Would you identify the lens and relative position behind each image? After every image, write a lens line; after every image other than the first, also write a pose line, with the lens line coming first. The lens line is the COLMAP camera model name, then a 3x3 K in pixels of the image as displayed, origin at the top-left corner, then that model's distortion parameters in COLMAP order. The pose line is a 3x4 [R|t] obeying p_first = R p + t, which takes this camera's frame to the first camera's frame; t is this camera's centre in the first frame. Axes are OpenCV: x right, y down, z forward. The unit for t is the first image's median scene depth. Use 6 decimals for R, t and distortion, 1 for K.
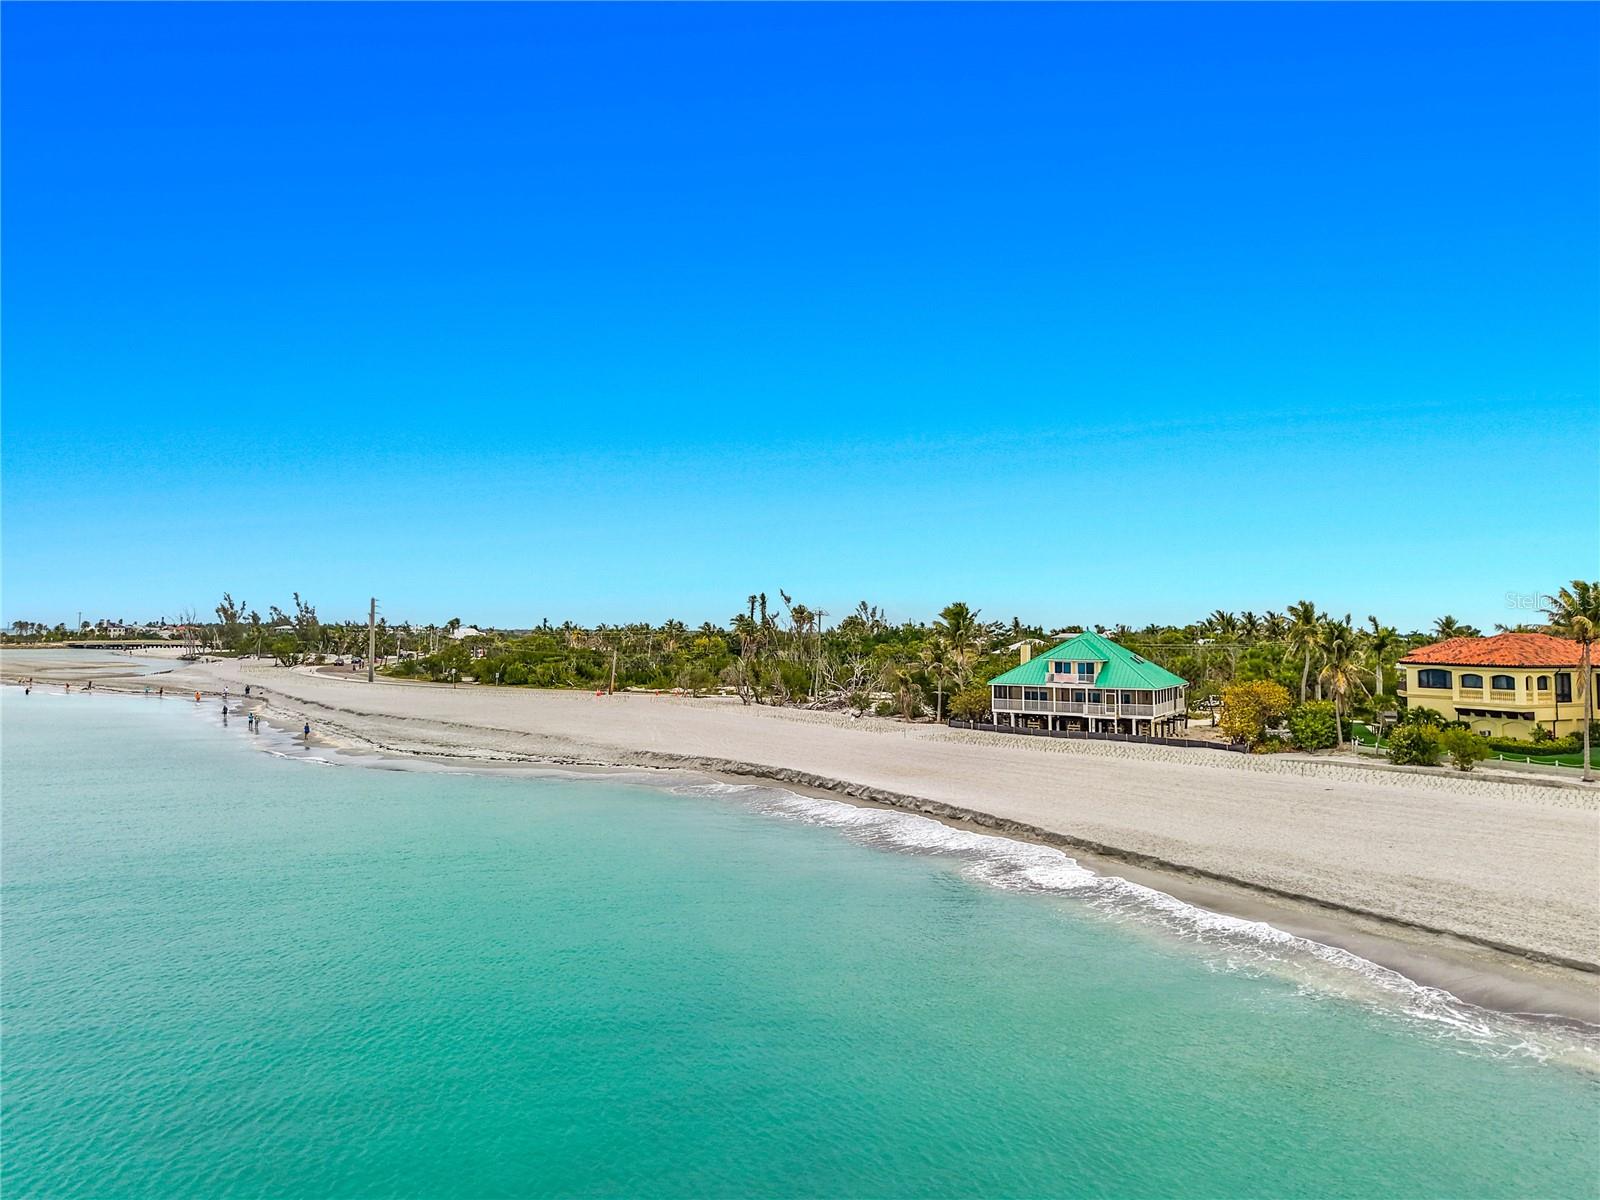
lens RADIAL K [[1084.3, 0, 783.0], [0, 1084.3, 585.4], [0, 0, 1]] dist [0.028532, -0.029665]
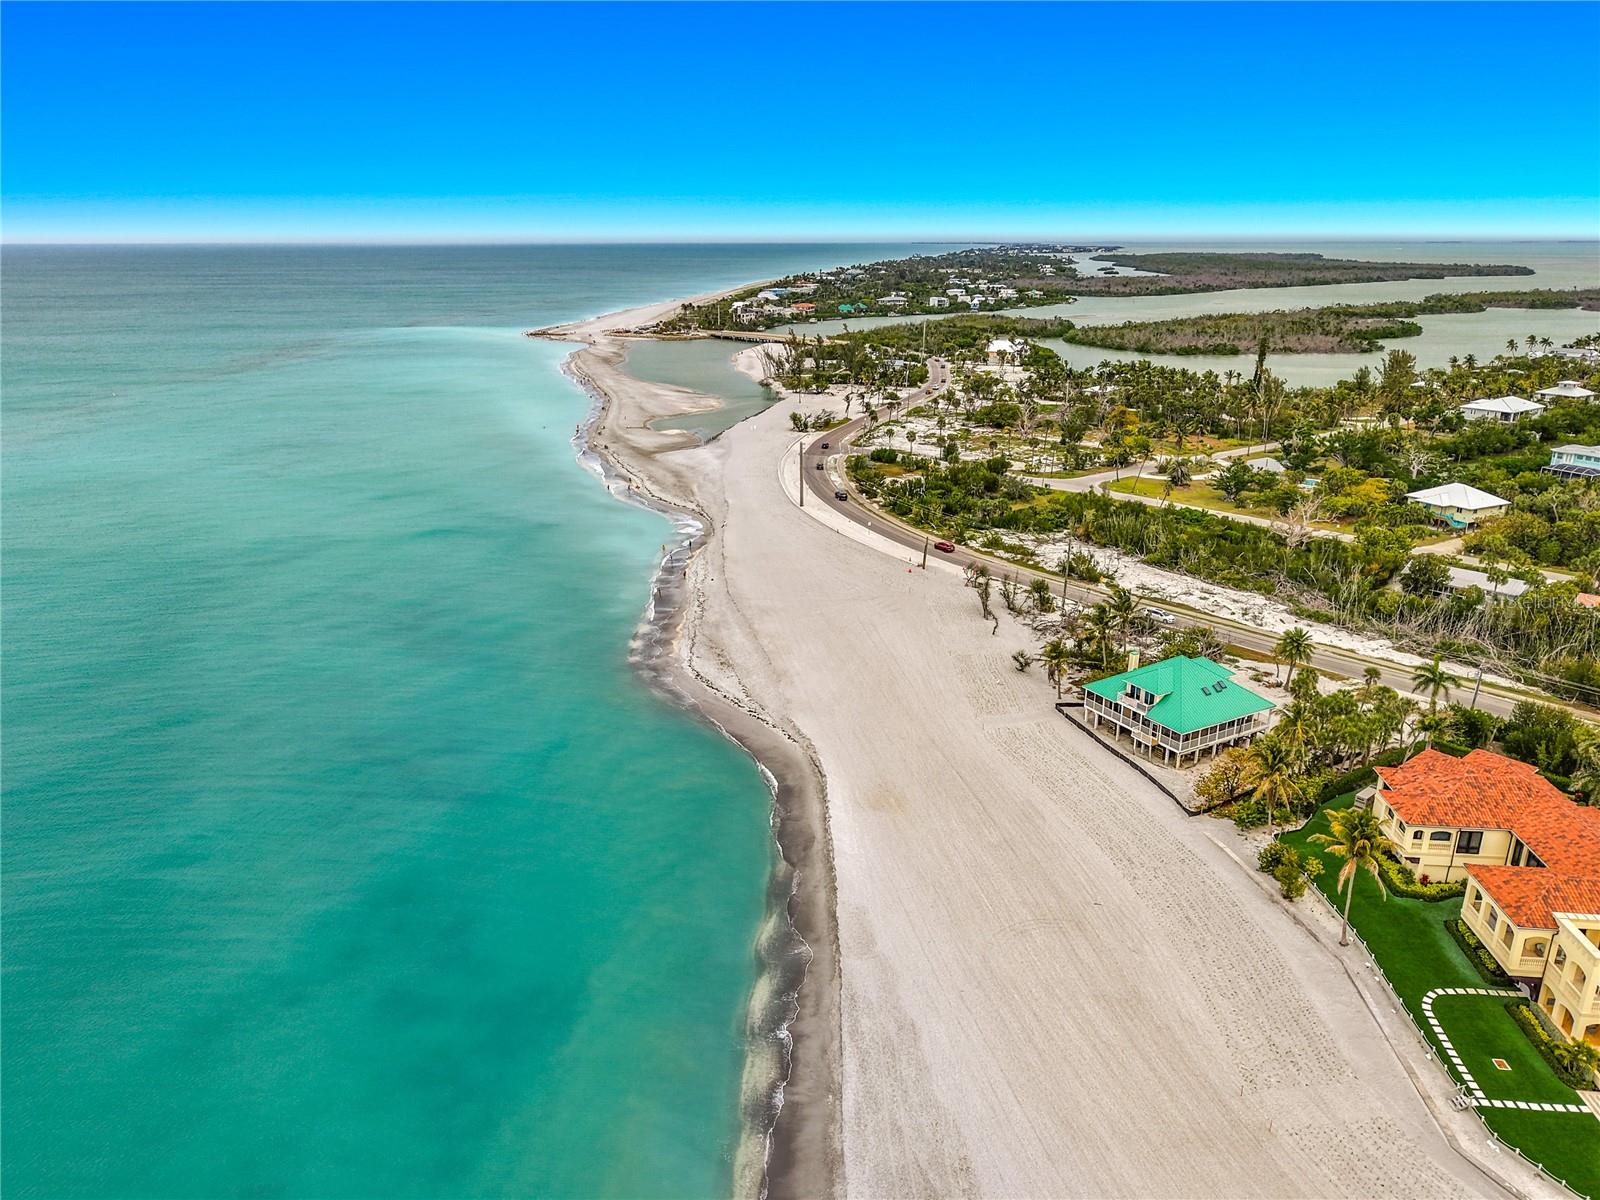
lens RADIAL K [[1084.3, 0, 798.8], [0, 1084.3, 601.2], [0, 0, 1]] dist [0.028532, -0.029665]
pose [[0.853531, 0.154290, -0.497673, 0.541955], [0.028316, 0.940004, 0.339986, -0.462565], [0.520271, -0.304280, 0.797954, -0.166829]]
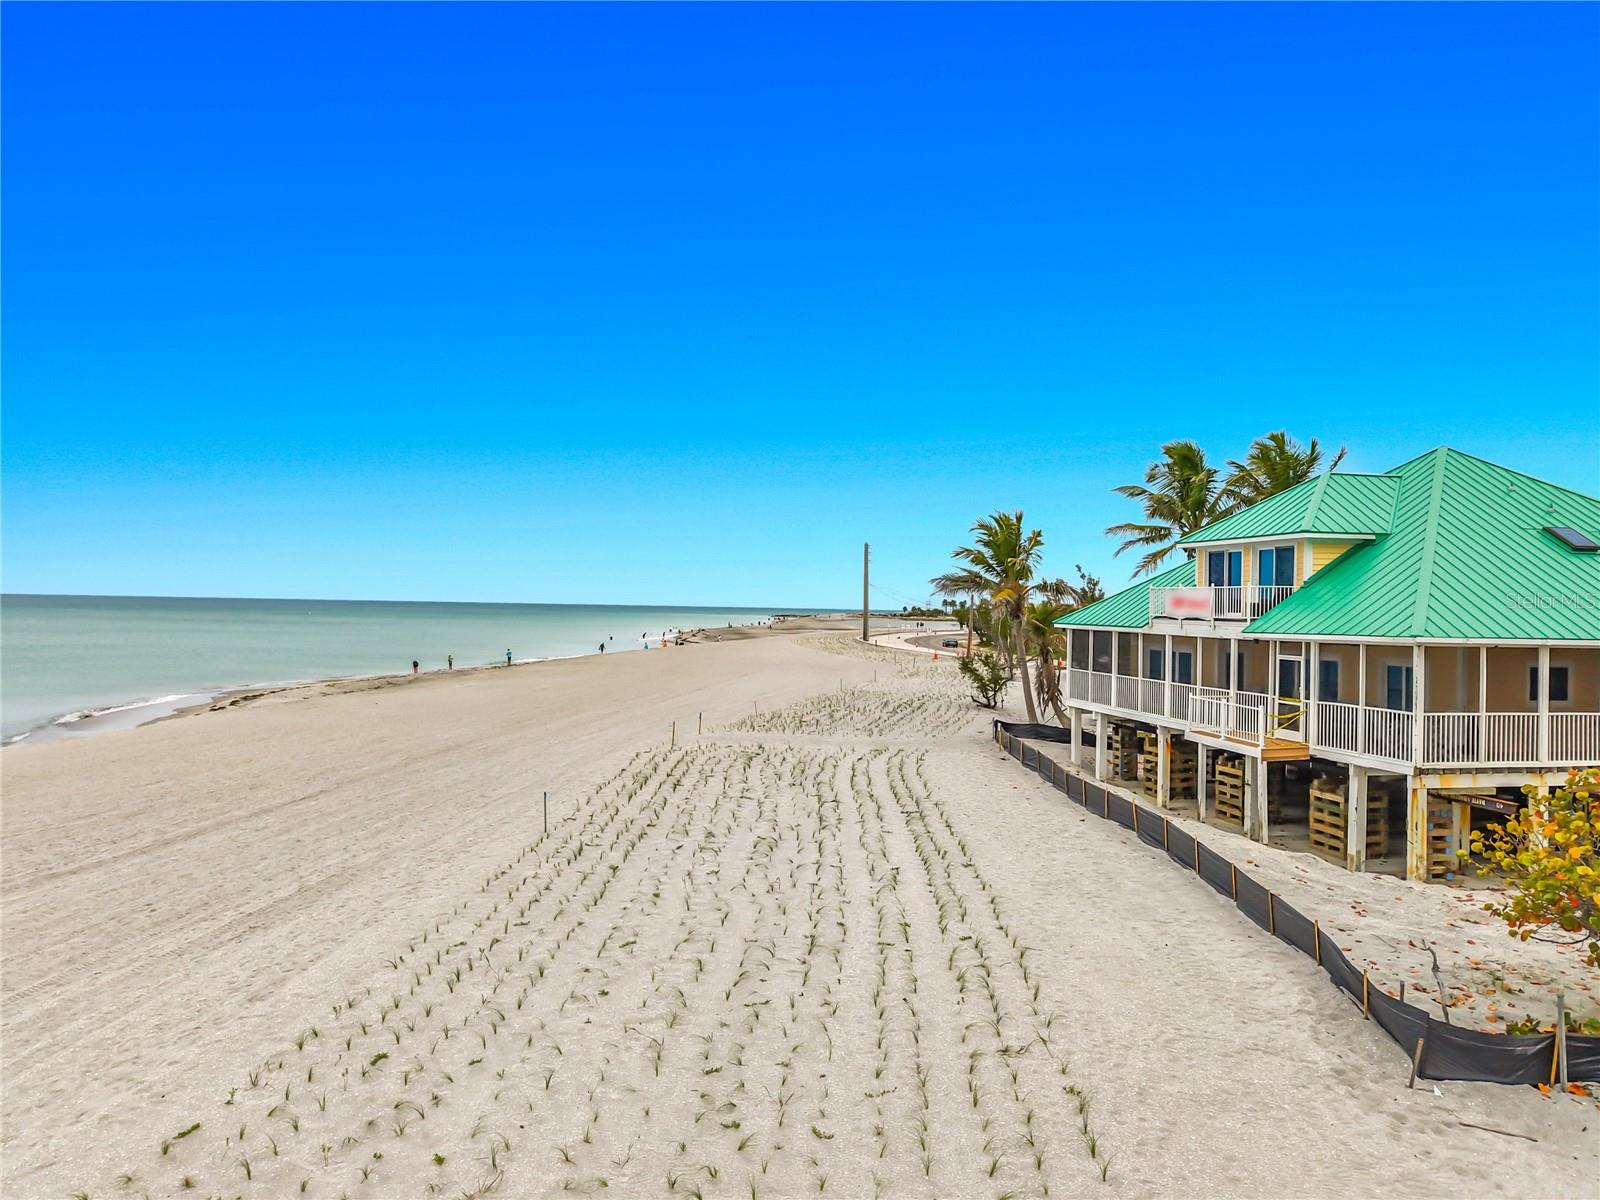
lens RADIAL K [[1084.3, 0, 801.6], [0, 1084.3, 609.9], [0, 0, 1]] dist [0.028532, -0.029665]
pose [[0.668614, 0.005970, -0.743586, 0.405428], [0.018819, 0.999512, 0.024947, 0.078504], [0.743372, -0.030674, 0.668175, 0.732768]]
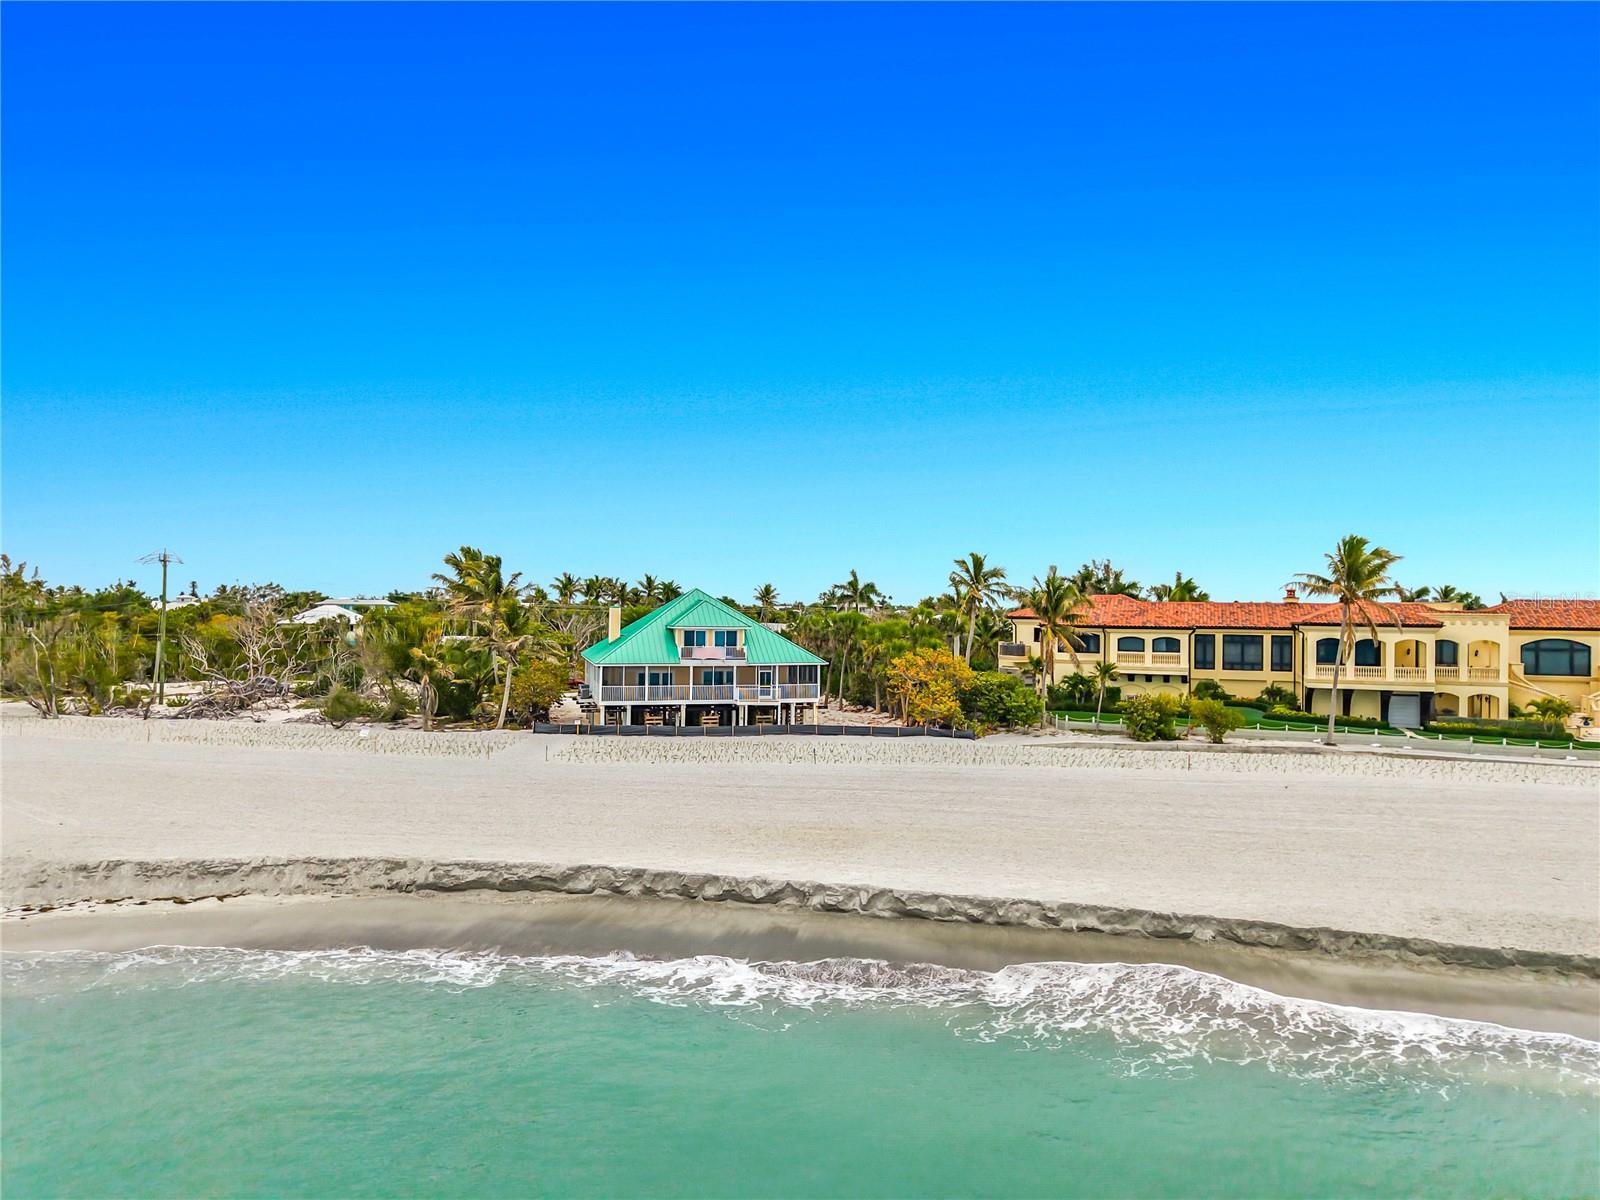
lens RADIAL K [[1084.3, 0, 786.4], [0, 1084.3, 574.5], [0, 0, 1]] dist [0.028532, -0.029665]
pose [[0.725980, 0.020758, 0.687402, -0.193155], [-0.033994, 0.999406, 0.005723, 0.028214], [-0.686875, -0.027523, 0.726254, 0.448471]]
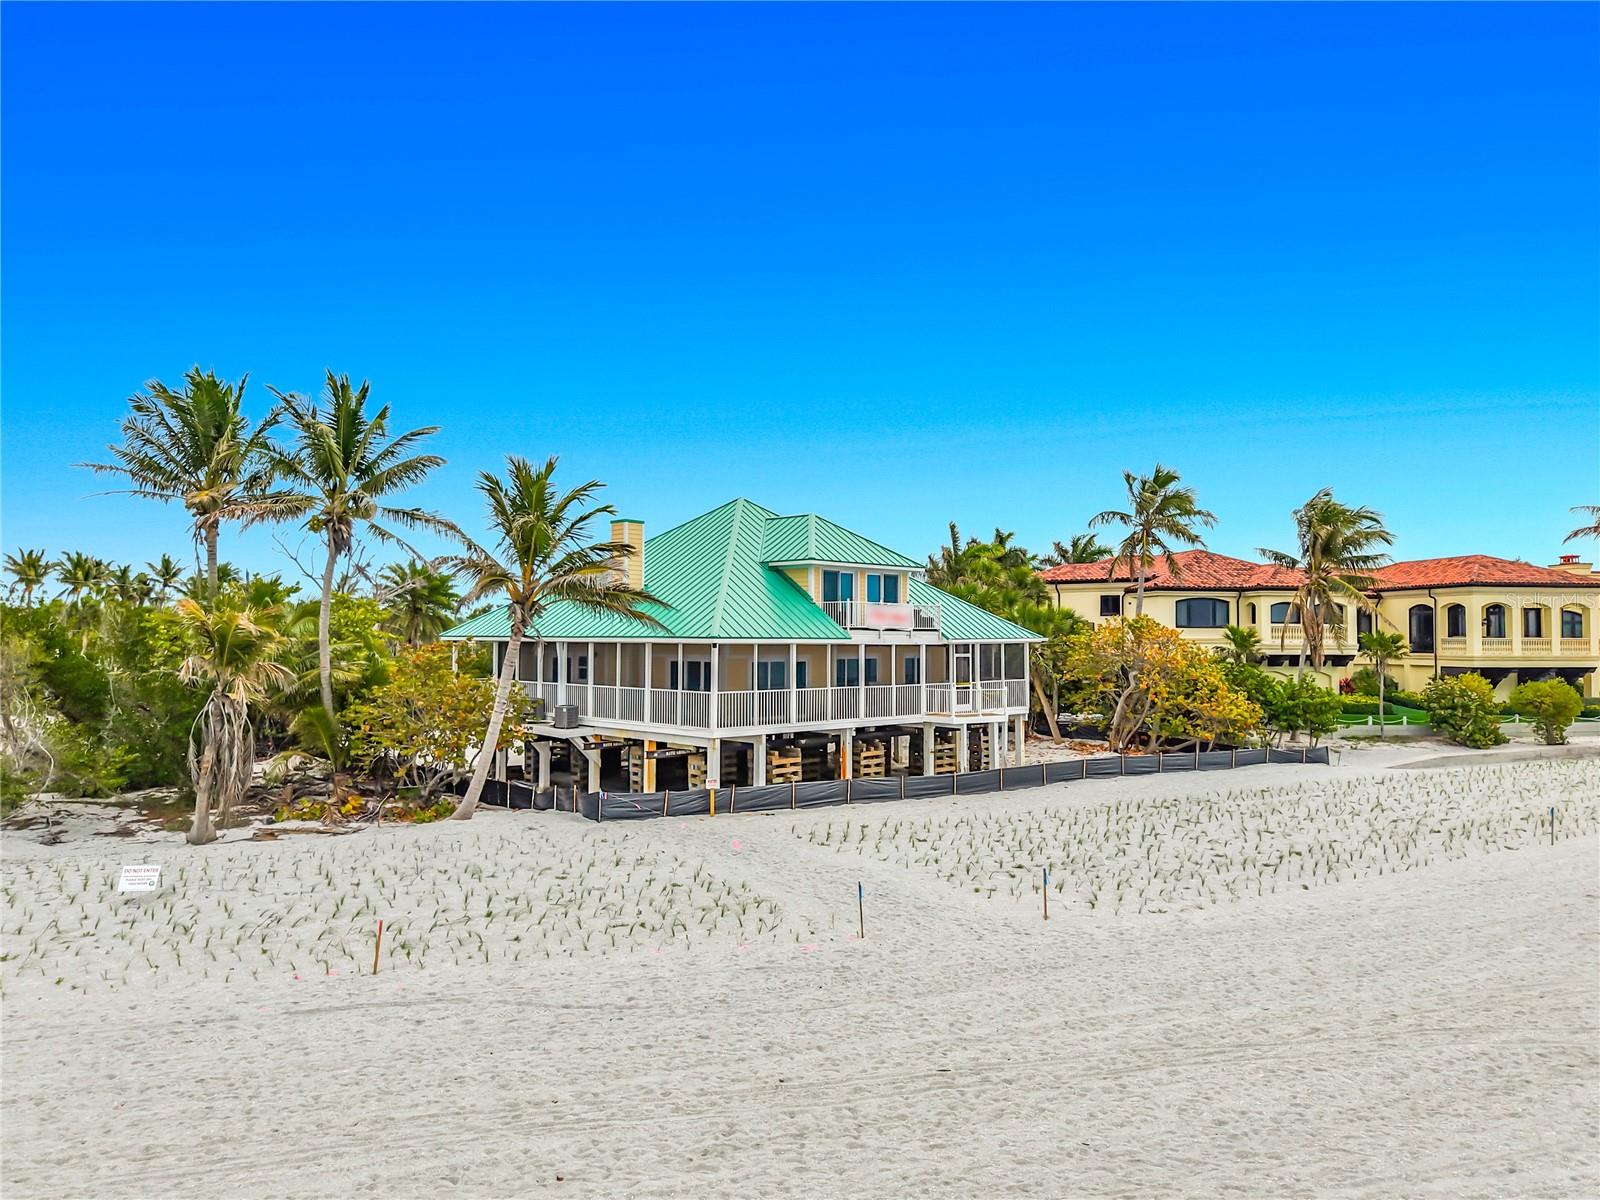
lens RADIAL K [[1084.3, 0, 772.0], [0, 1084.3, 607.0], [0, 0, 1]] dist [0.028532, -0.029665]
pose [[0.301600, 0.016465, 0.953292, -0.073026], [-0.042750, 0.999079, -0.003731, 0.085532], [-0.952476, -0.039628, 0.302026, 0.932912]]
